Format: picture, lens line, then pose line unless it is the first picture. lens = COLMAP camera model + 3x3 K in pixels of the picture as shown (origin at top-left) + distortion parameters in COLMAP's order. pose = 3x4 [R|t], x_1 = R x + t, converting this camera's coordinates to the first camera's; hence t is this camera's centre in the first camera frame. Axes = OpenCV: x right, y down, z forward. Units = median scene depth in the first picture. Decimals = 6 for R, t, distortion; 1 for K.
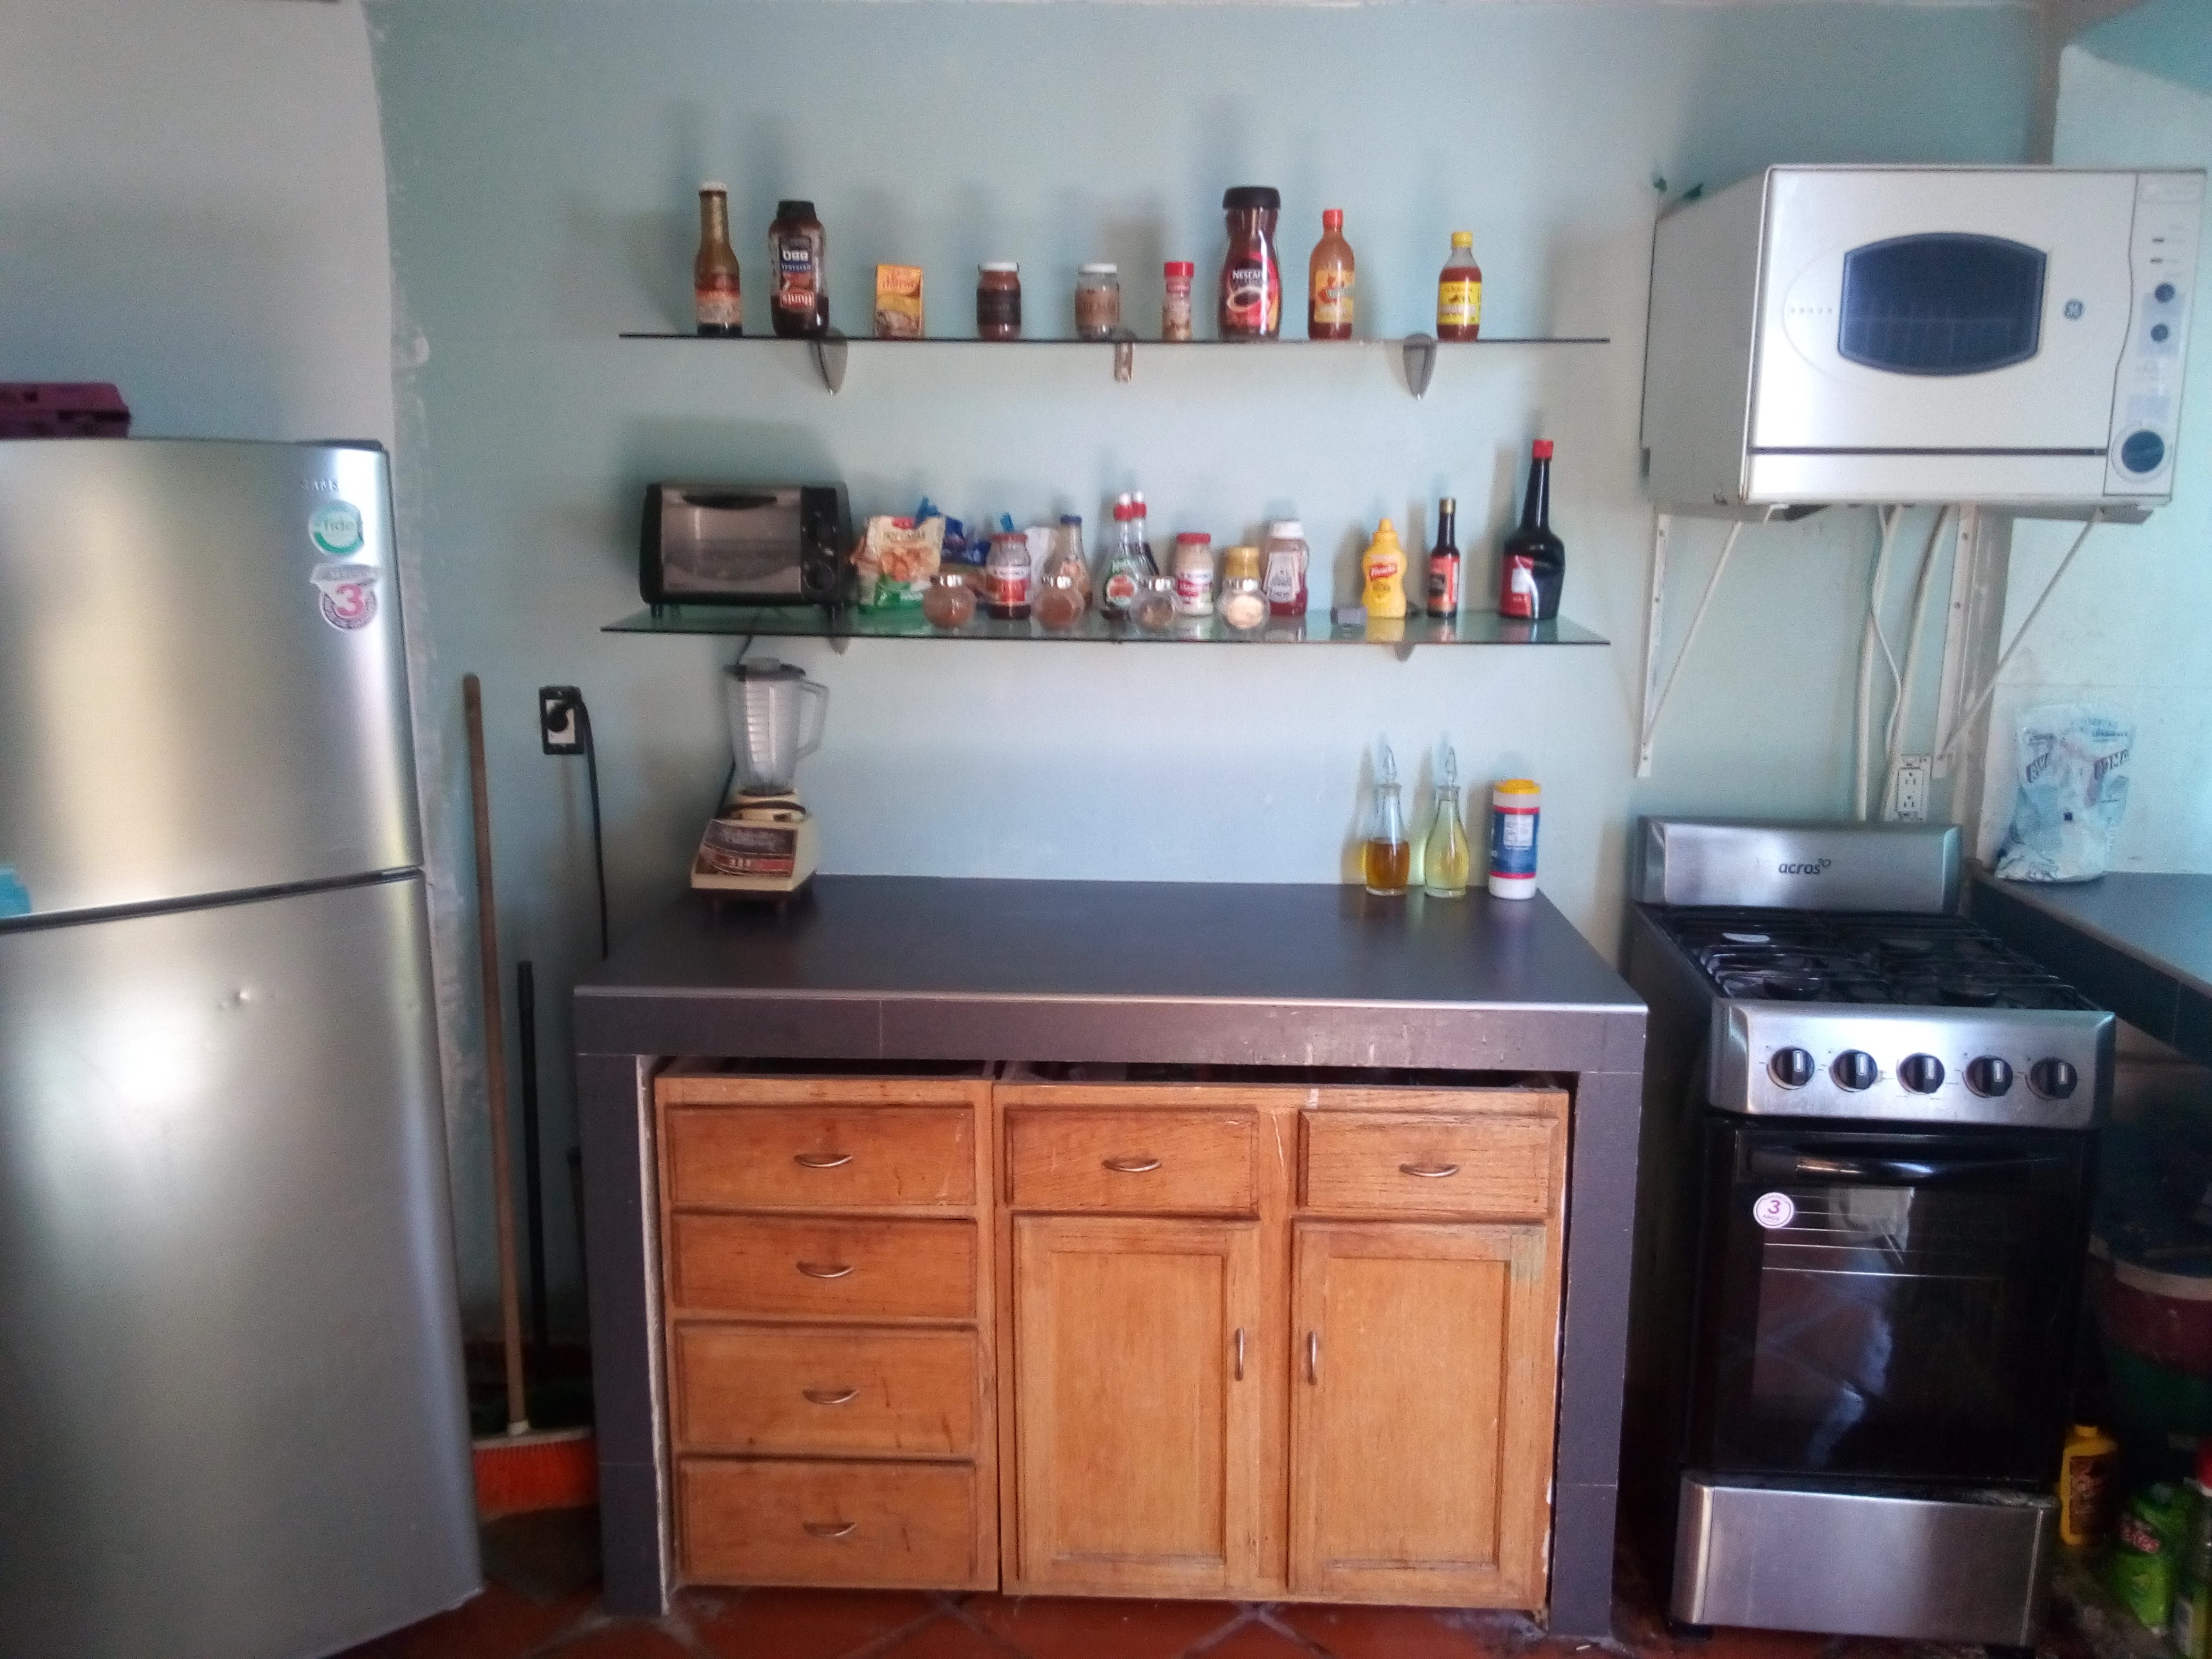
lens RADIAL K [[1713.9, 0, 1106.0], [0, 1713.9, 829.5], [0, 0, 1]] dist [0.076448, -0.154278]
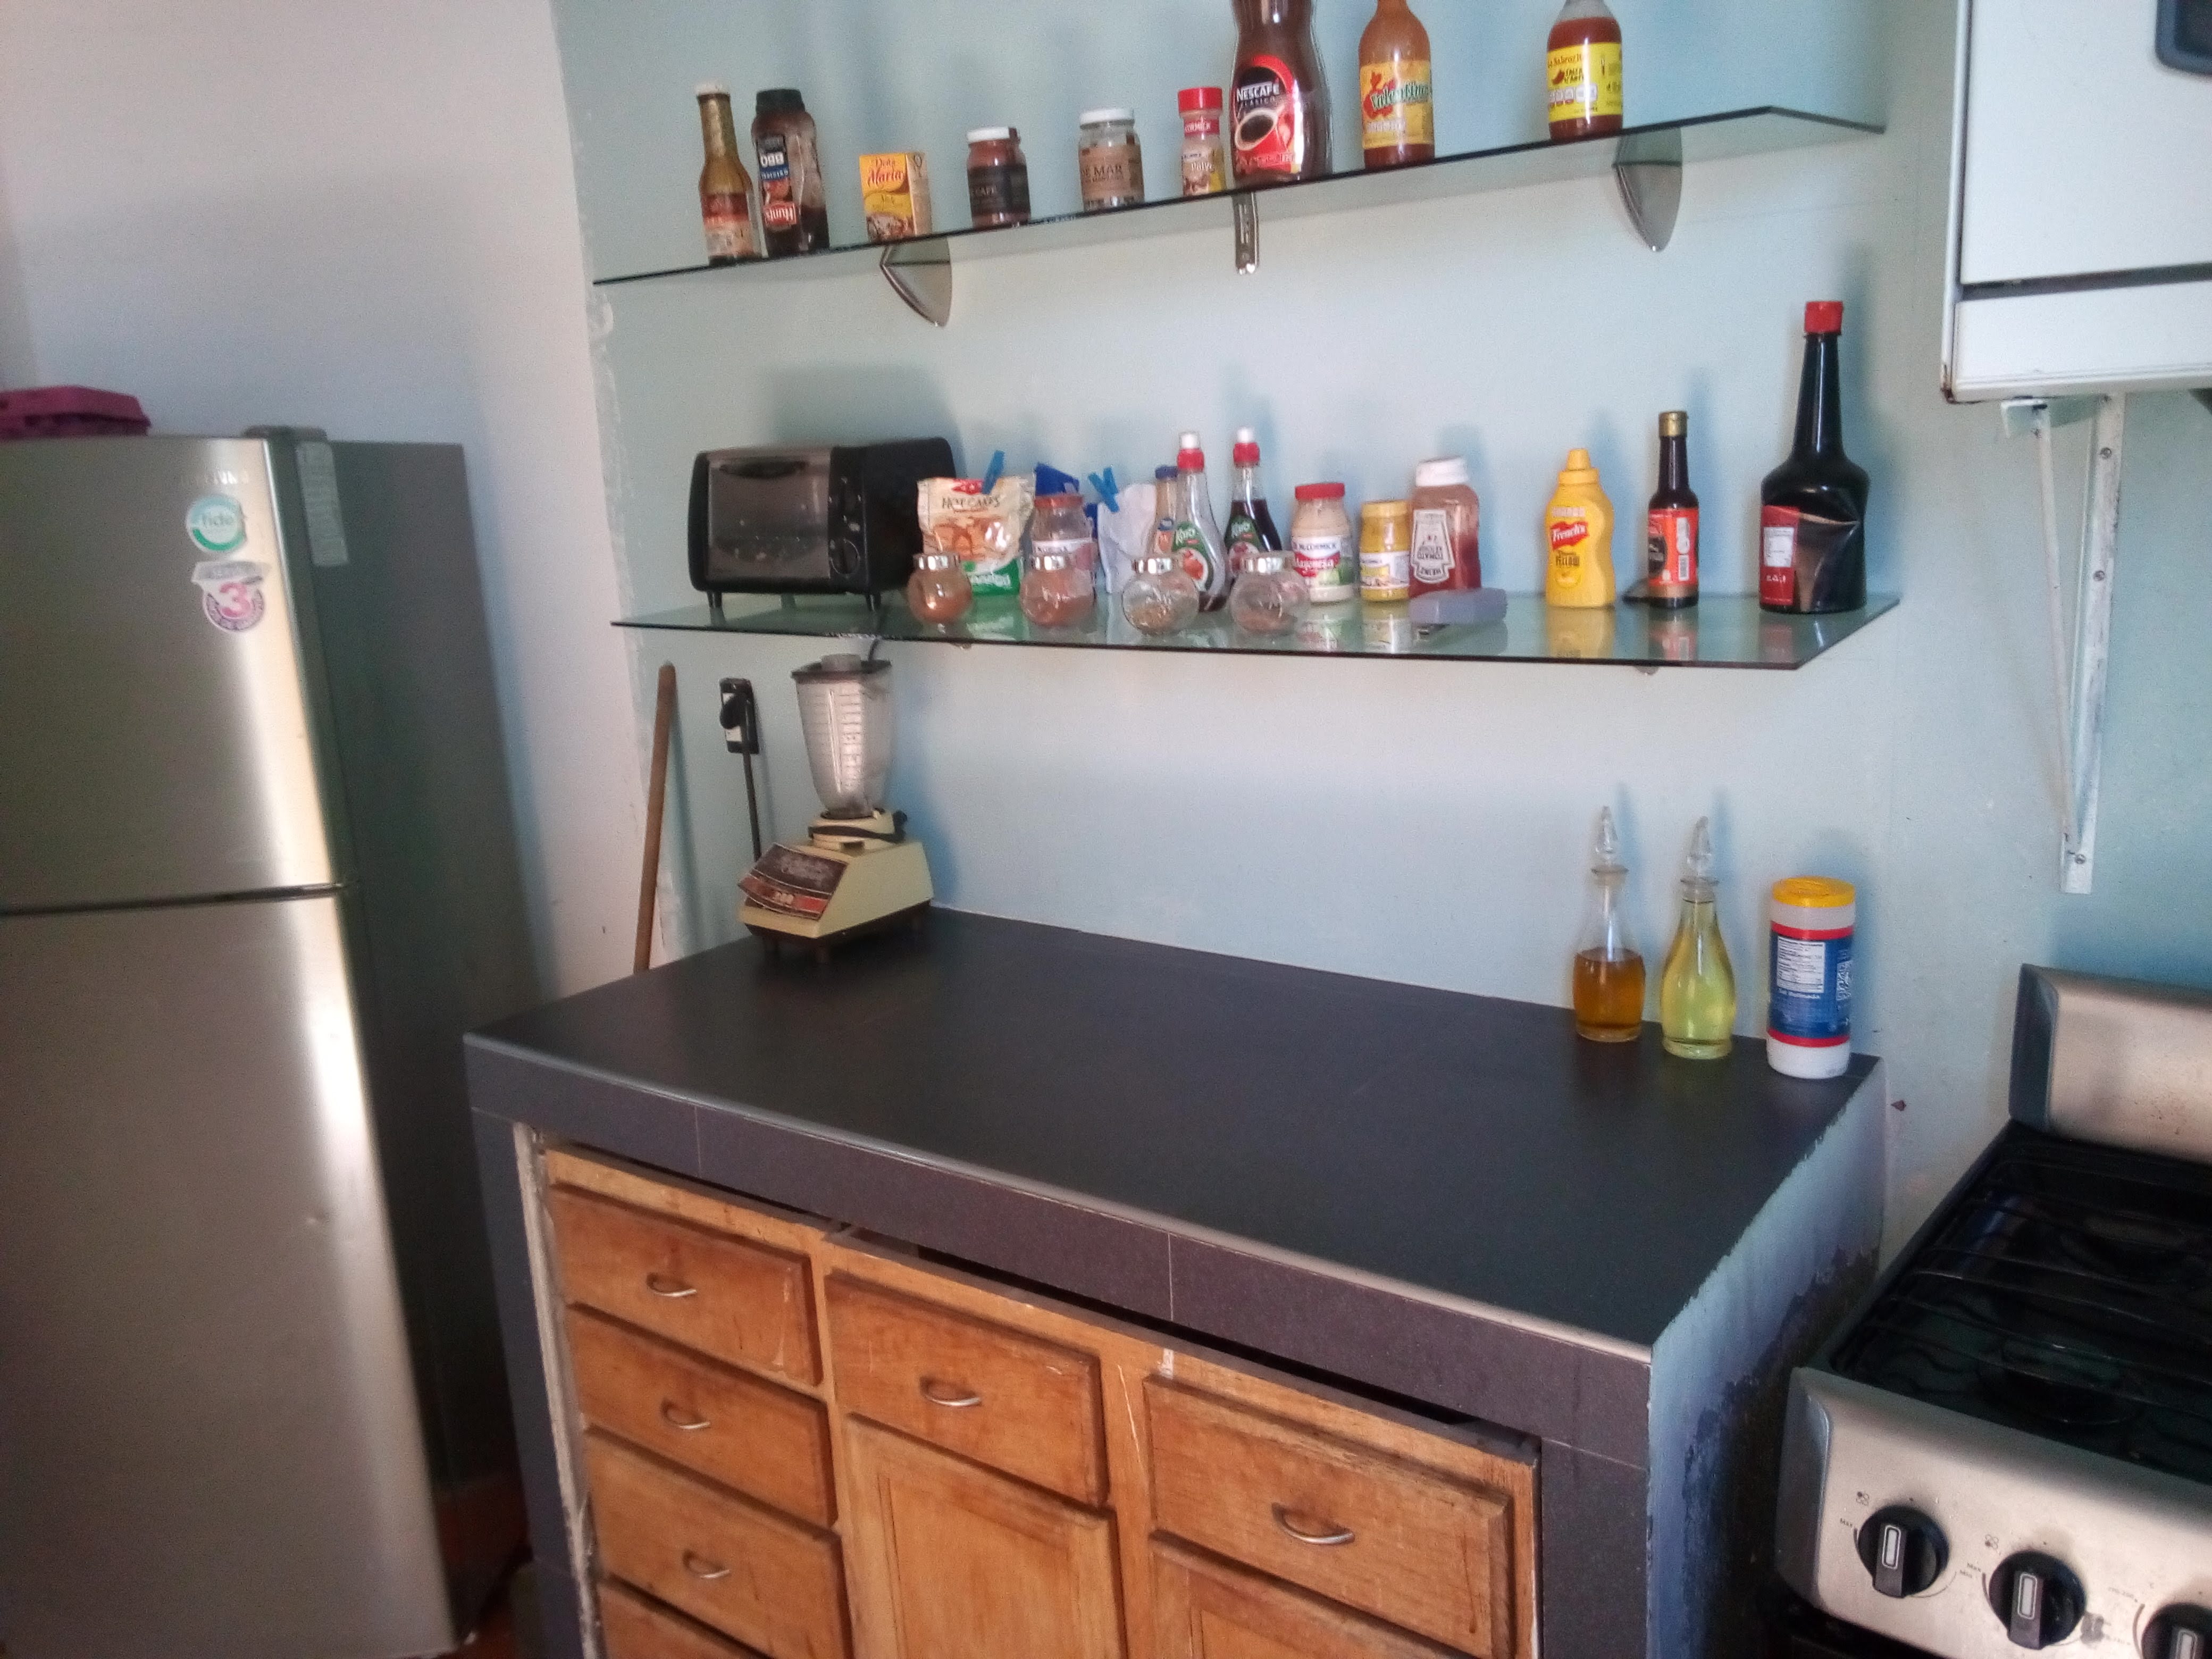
lens RADIAL K [[1713.9, 0, 1106.0], [0, 1713.9, 829.5], [0, 0, 1]] dist [0.076448, -0.154278]
pose [[0.829114, 0.074790, -0.554055, 0.410859], [-0.056110, 0.997140, 0.050634, -0.070155], [0.556257, -0.010894, 0.830939, 0.410588]]
